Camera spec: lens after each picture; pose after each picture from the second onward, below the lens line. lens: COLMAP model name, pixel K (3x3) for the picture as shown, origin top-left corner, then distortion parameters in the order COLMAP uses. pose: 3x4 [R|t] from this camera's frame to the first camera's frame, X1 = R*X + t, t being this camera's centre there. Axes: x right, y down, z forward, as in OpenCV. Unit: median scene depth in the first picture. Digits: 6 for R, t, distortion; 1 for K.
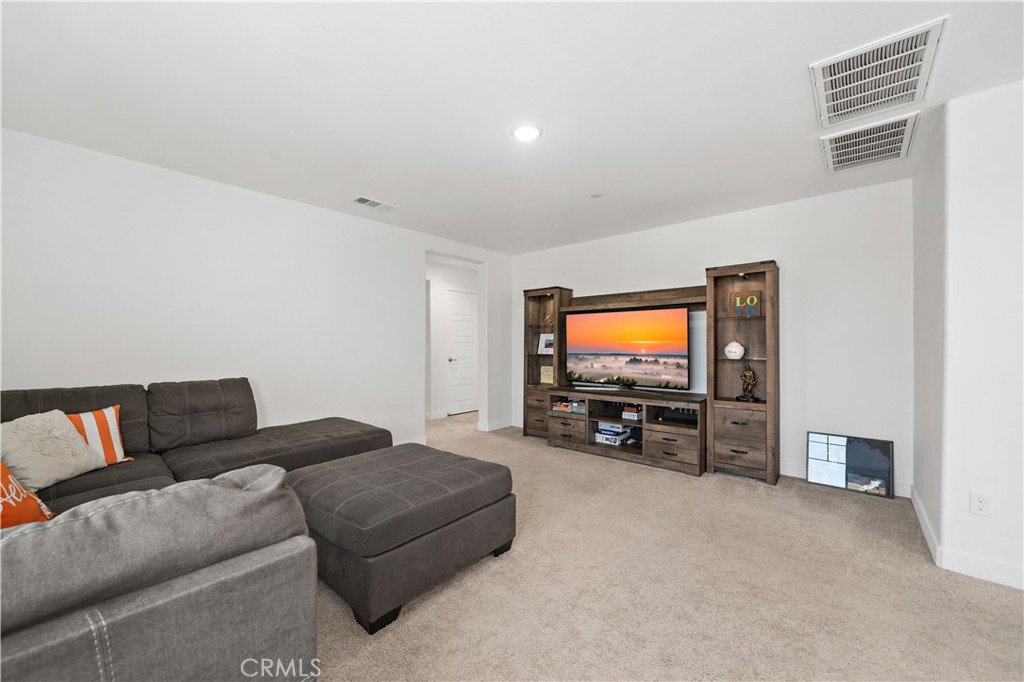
lens RADIAL K [[386.9, 0, 516.2], [0, 386.9, 349.9], [0, 0, 1]] dist [0.000011, -0.000012]
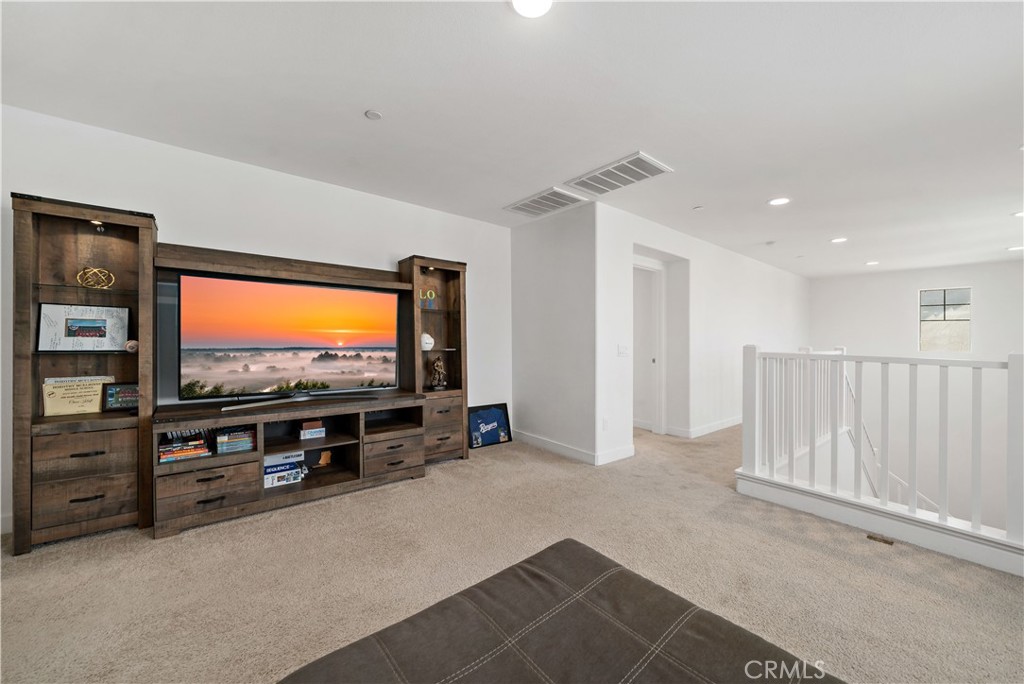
lens RADIAL K [[381.7, 0, 512.0], [0, 381.7, 342.0], [0, 0, 1]] dist [-0.000482, -0.000100]
pose [[0.194960, -0.011083, 0.980749, -0.344234], [-0.004185, 0.999918, 0.012132, -0.010386], [-0.980802, -0.006469, 0.194897, 0.530981]]
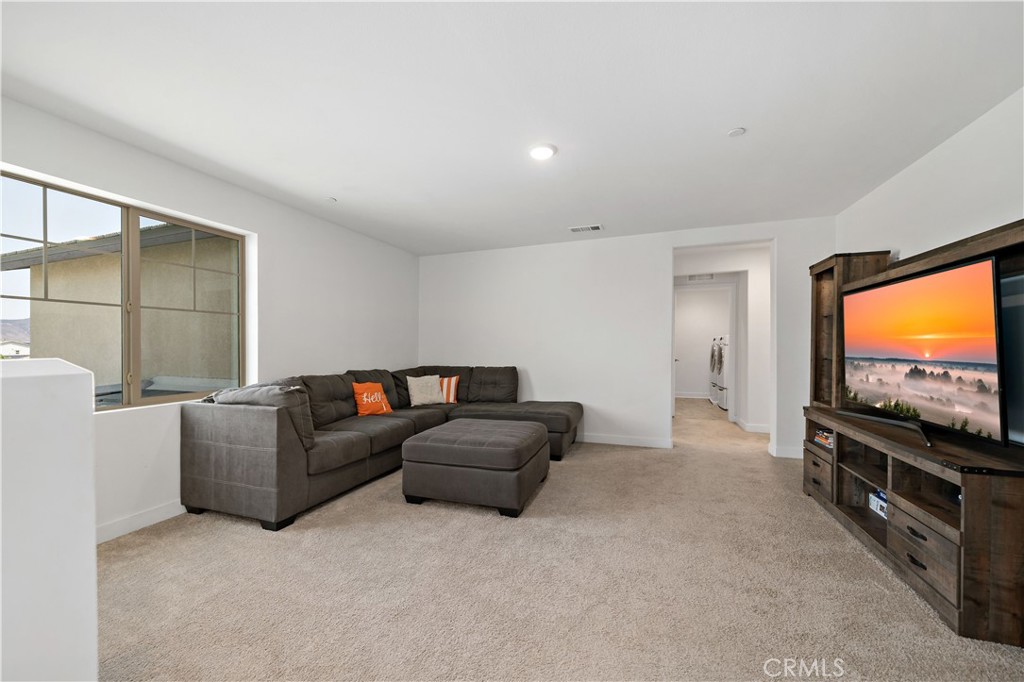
lens RADIAL K [[386.9, 0, 516.2], [0, 386.9, 349.9], [0, 0, 1]] dist [0.000011, -0.000012]
pose [[0.380891, 0.003027, -0.924615, 0.602252], [-0.008512, 0.999964, -0.000233, 0.001840], [0.924581, 0.007959, 0.380903, 0.307992]]
